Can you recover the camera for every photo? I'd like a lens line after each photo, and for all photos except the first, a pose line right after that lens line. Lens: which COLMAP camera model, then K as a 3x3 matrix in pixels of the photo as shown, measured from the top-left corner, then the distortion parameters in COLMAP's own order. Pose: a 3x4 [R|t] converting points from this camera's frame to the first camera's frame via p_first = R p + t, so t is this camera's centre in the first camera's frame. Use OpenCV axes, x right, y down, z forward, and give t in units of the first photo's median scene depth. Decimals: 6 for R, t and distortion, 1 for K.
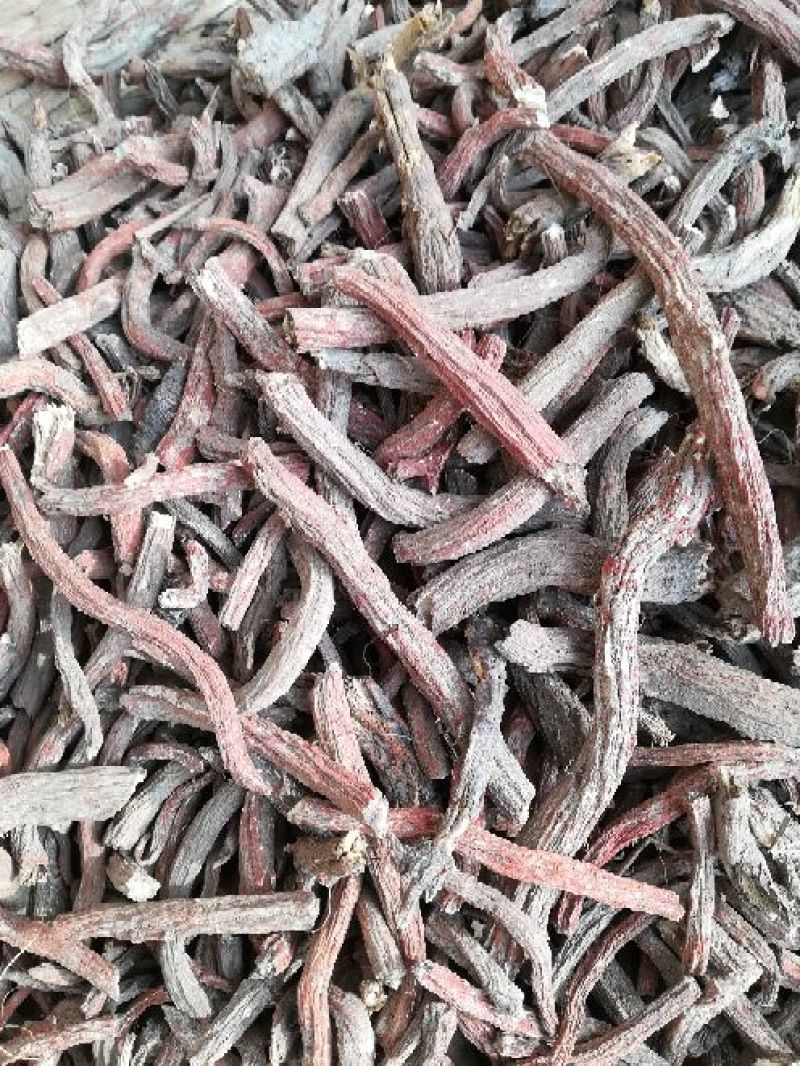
lens RADIAL K [[864.8, 0, 397.2], [0, 864.8, 524.6], [0, 0, 1]] dist [0.090675, -0.175270]
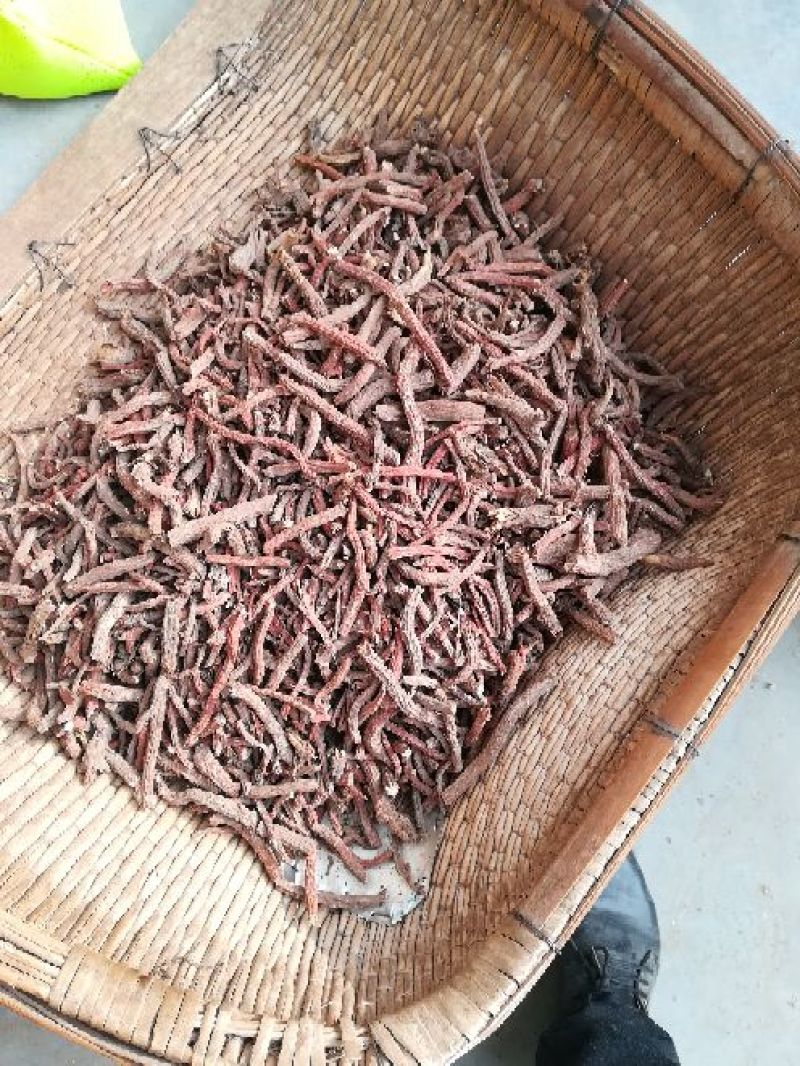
lens RADIAL K [[864.8, 0, 397.2], [0, 864.8, 524.6], [0, 0, 1]] dist [0.090675, -0.175270]
pose [[0.950103, -0.292920, 0.107243, -0.234480], [0.303045, 0.948254, -0.094752, 0.751882], [-0.073939, 0.122524, 0.989707, -1.864495]]
